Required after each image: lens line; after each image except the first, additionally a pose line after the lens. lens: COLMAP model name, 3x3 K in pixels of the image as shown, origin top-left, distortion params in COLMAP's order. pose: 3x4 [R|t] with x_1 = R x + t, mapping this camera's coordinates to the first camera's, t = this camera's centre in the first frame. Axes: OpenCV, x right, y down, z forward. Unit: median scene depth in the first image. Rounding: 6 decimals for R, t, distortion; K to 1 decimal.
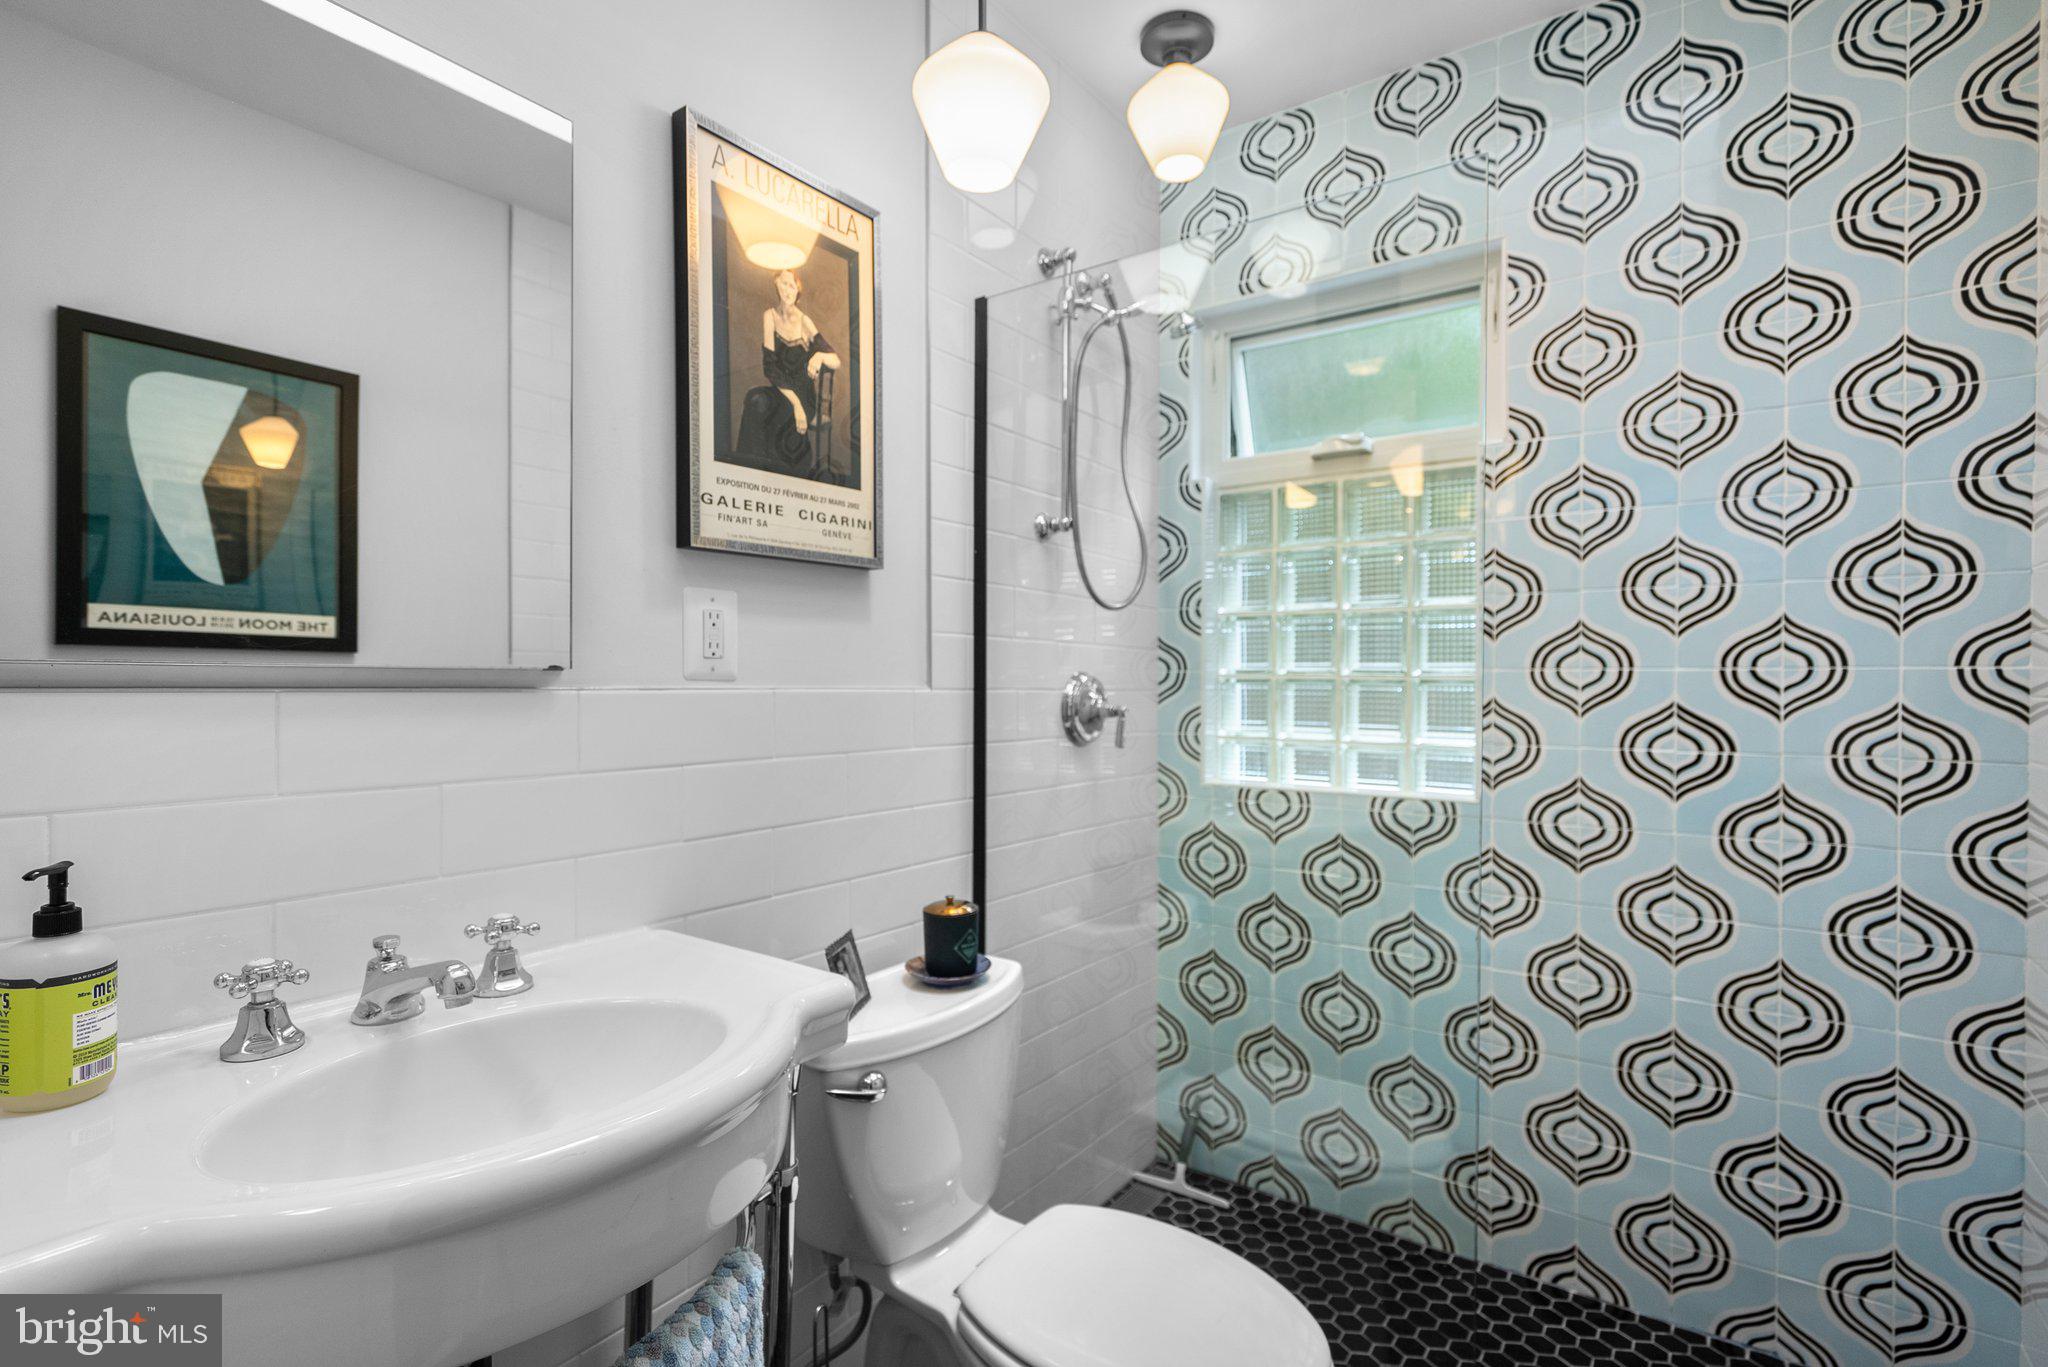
lens RADIAL K [[934.9, 0, 1024.0], [0, 934.9, 683.5], [0, 0, 1]] dist [-0.003257, 0.000672]
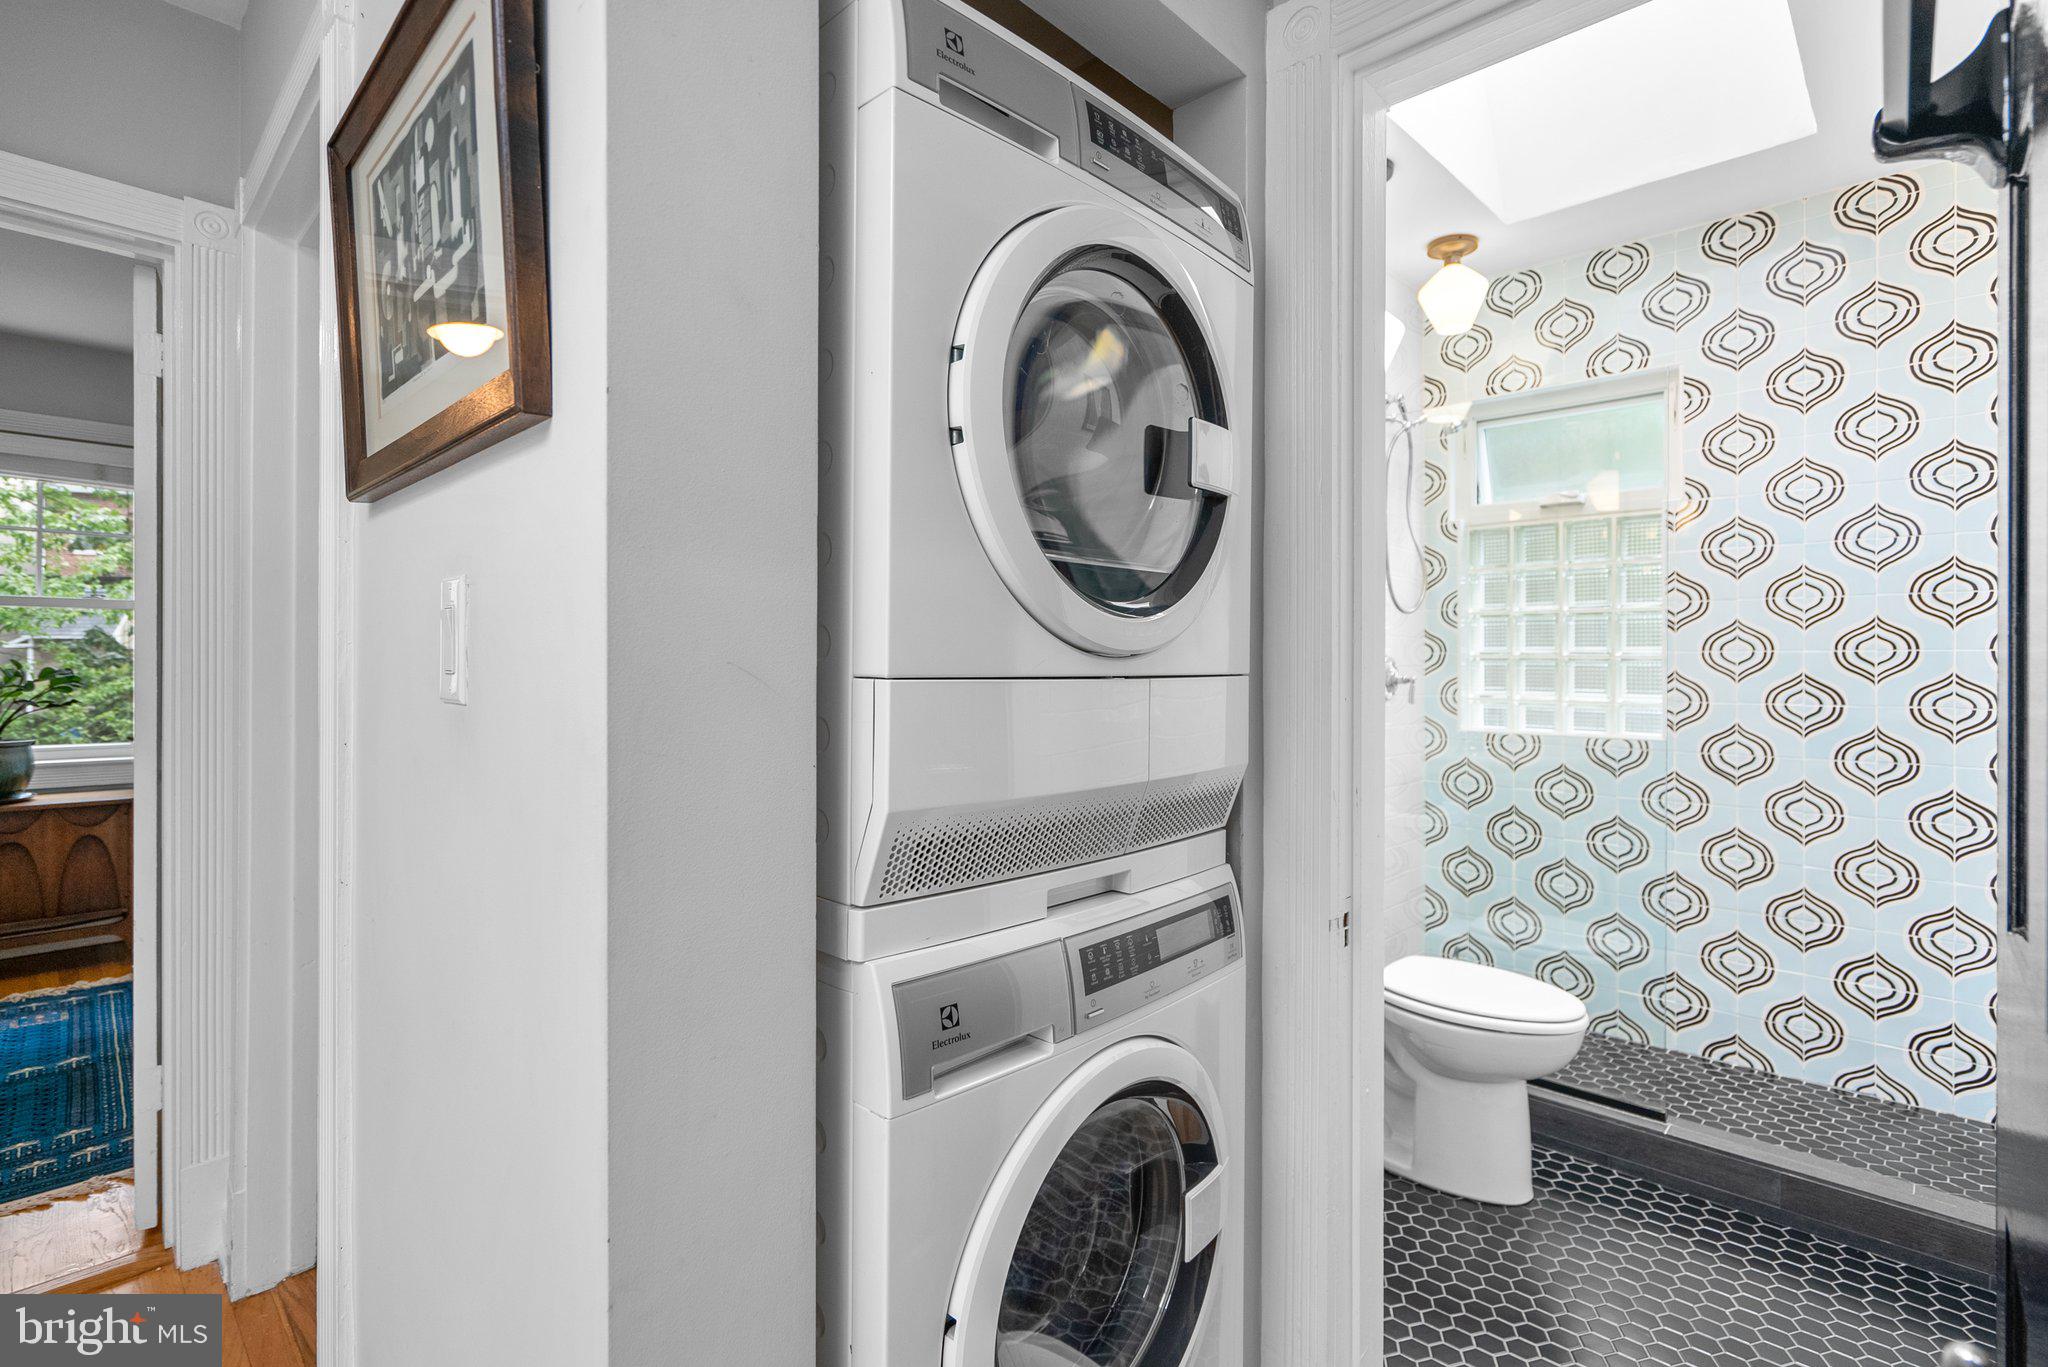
lens RADIAL K [[954.7, 0, 1029.1], [0, 954.7, 655.4], [0, 0, 1]] dist [-0.002912, -0.000572]
pose [[0.991078, -0.002711, -0.133258, -0.331970], [0.001672, 0.999967, -0.007909, 0.001584], [0.133275, 0.007616, 0.991050, -0.676294]]
